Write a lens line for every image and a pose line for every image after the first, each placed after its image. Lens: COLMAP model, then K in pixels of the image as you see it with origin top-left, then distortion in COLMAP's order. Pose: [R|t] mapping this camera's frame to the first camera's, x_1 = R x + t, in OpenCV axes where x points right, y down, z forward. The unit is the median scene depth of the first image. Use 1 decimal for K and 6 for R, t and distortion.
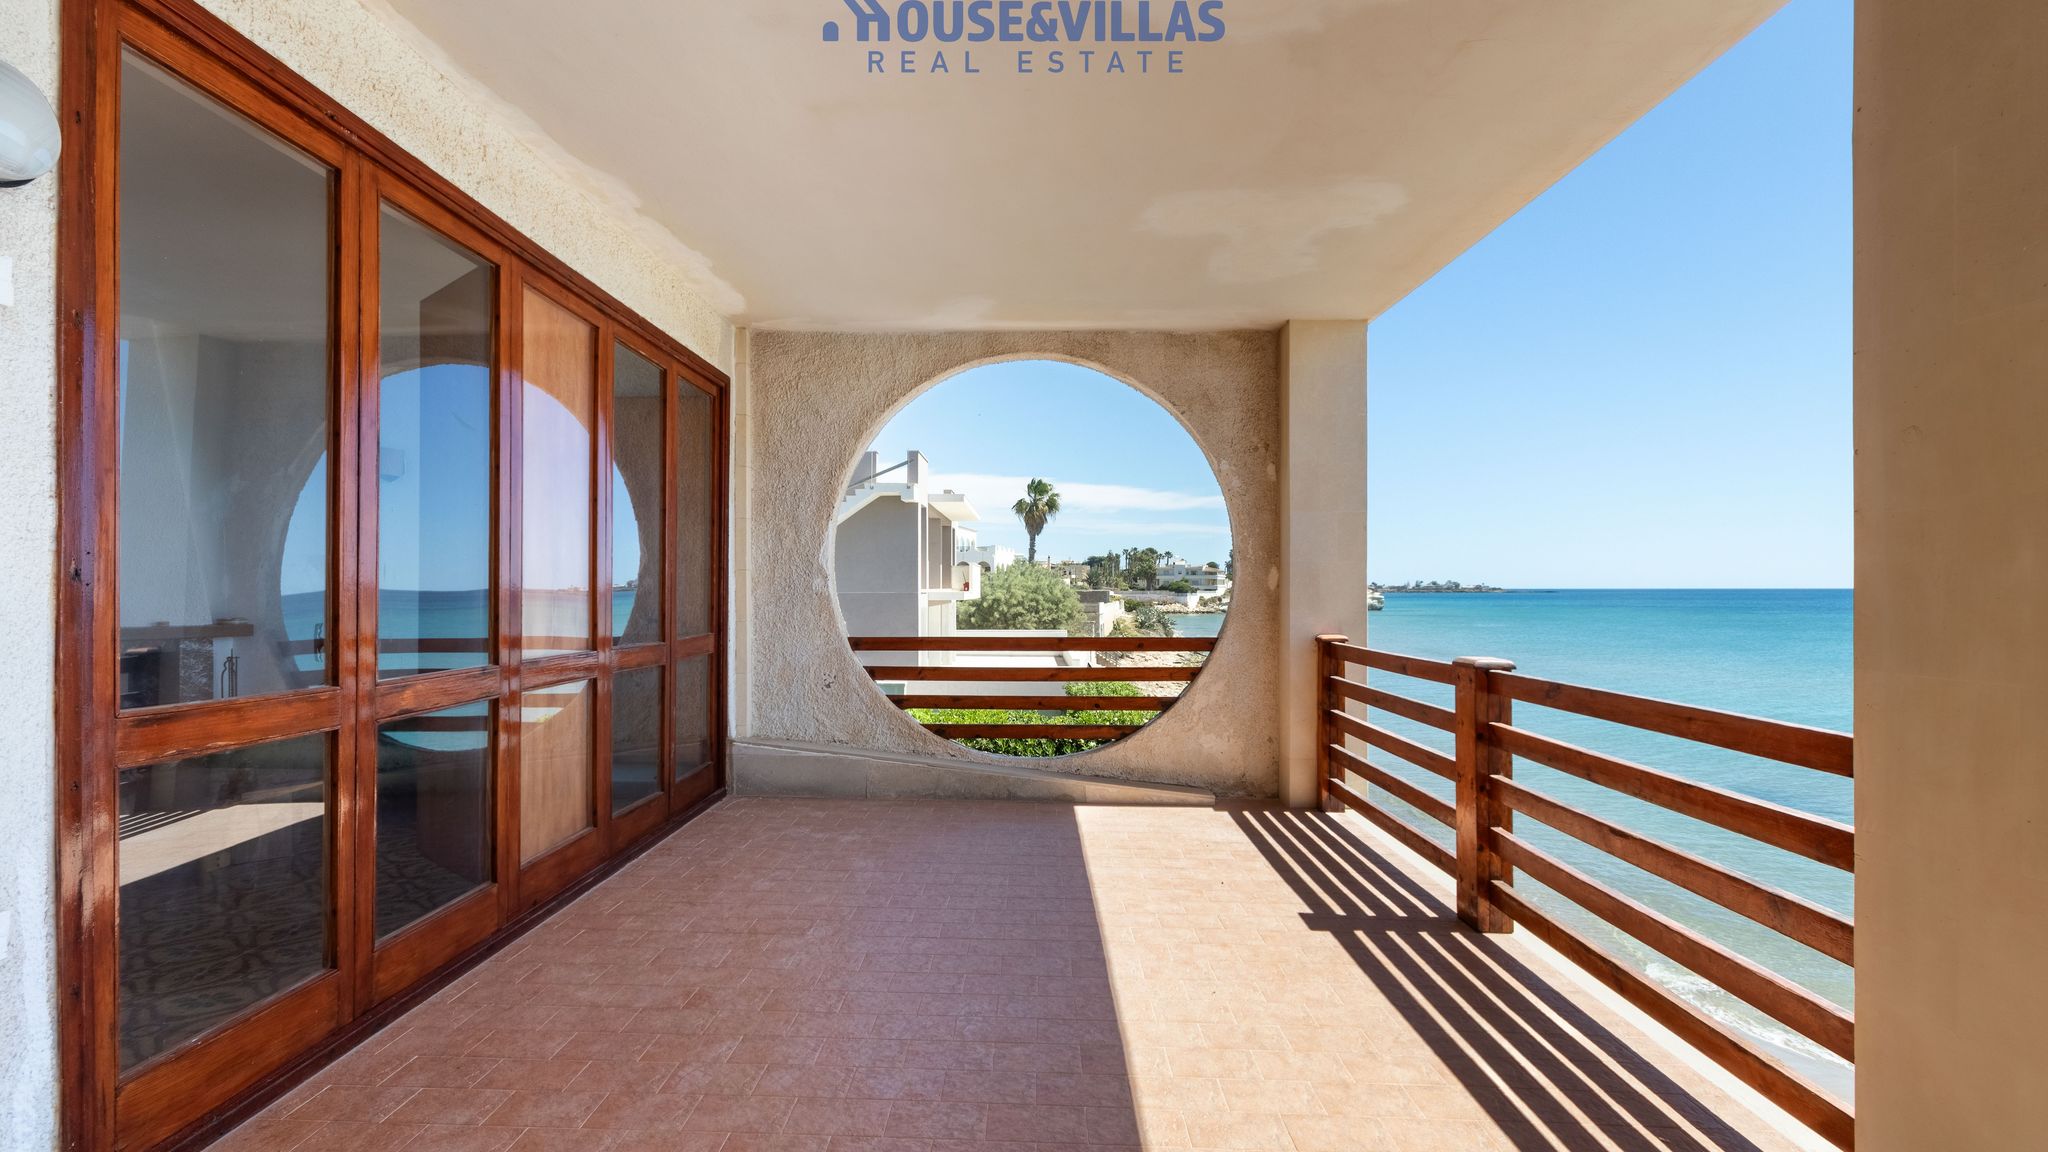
lens RADIAL K [[951.3, 0, 1002.6], [0, 951.3, 591.9], [0, 0, 1]] dist [0.009608, -0.000835]
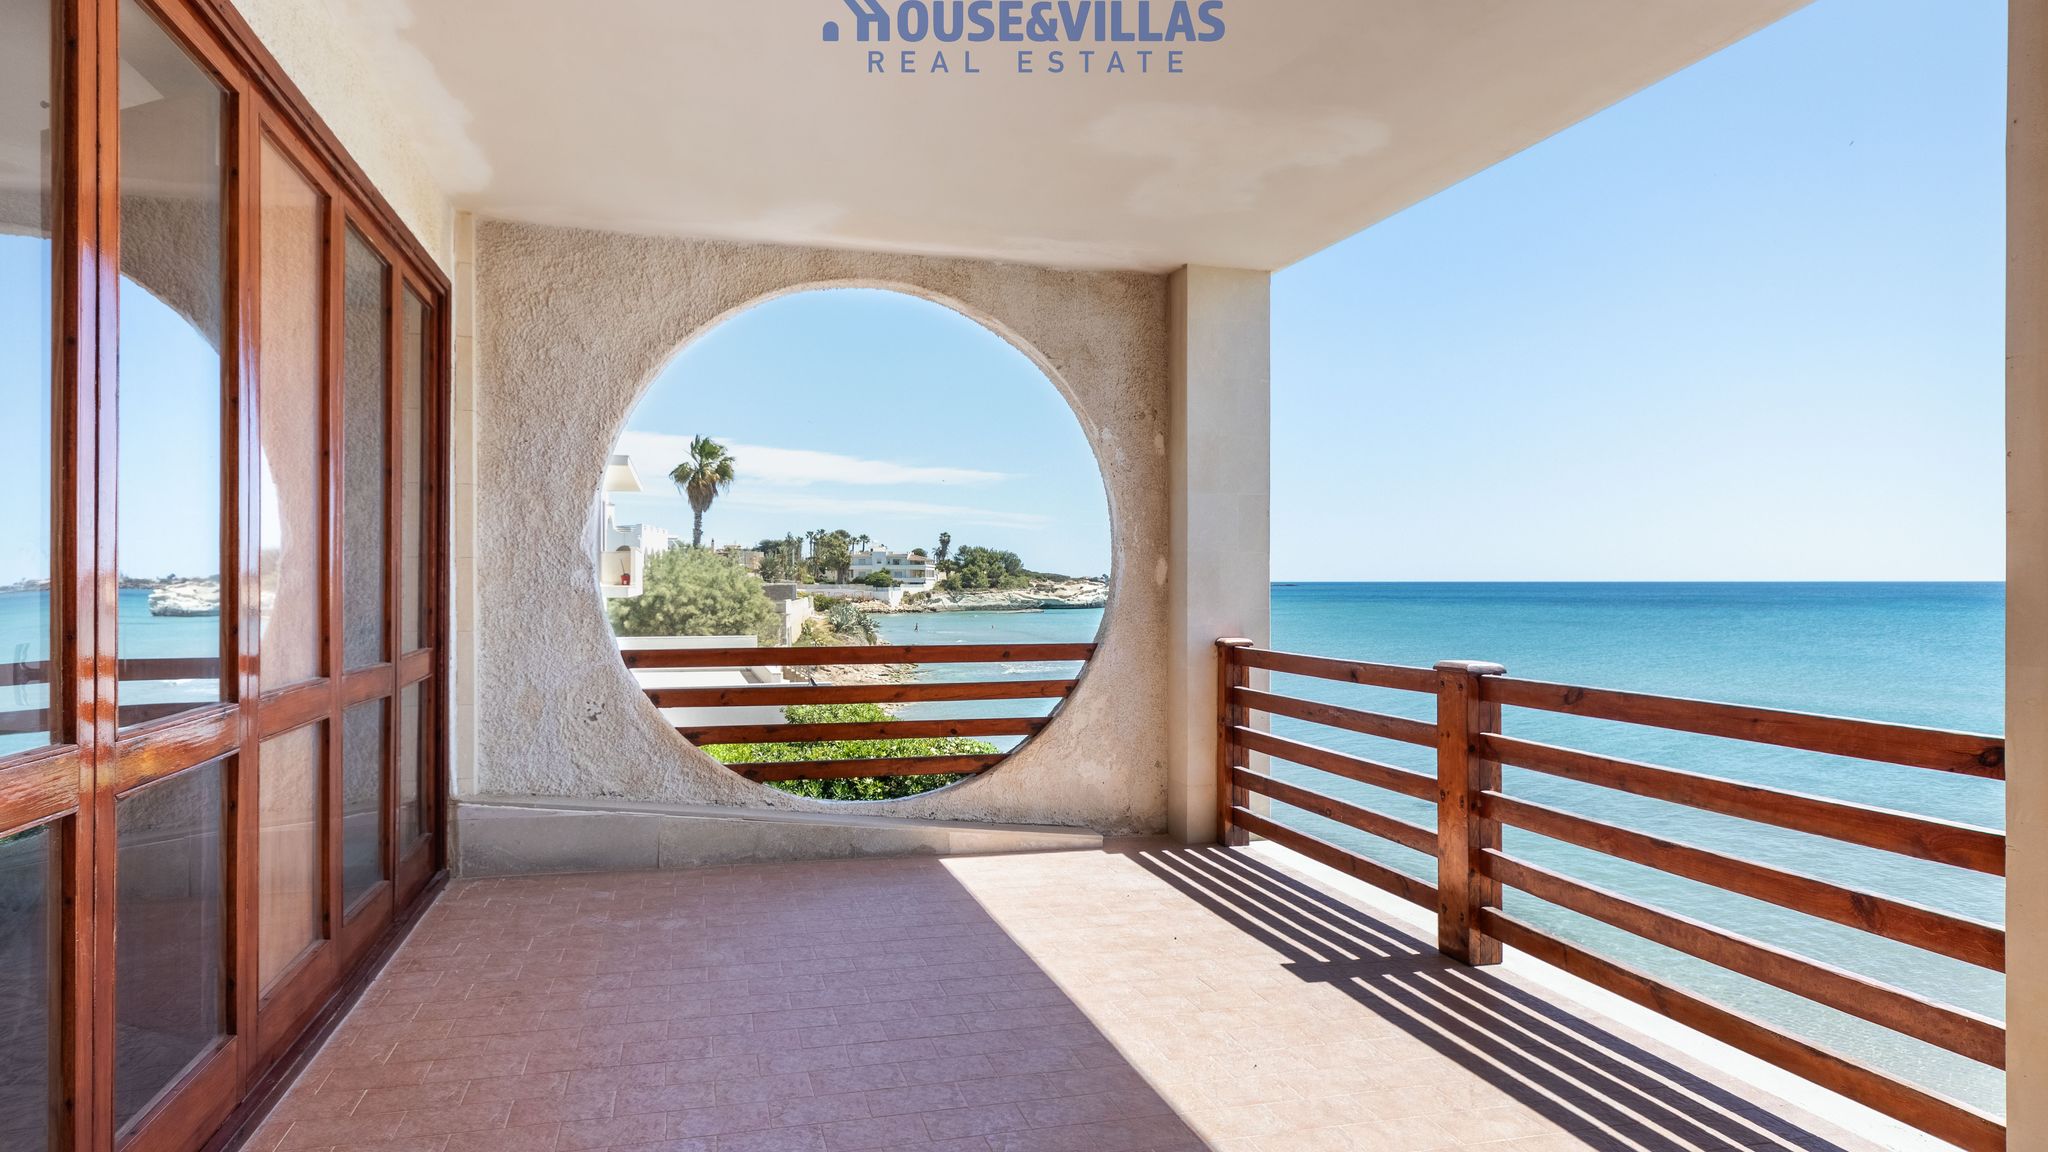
lens RADIAL K [[1213.7, 0, 1028.2], [0, 1213.7, 586.9], [0, 0, 1]] dist [0.005886, 0.007501]
pose [[0.953370, -0.001264, 0.301801, -0.150729], [0.001034, 0.999999, 0.000922, -0.001794], [-0.301802, -0.000567, 0.953371, 0.019410]]
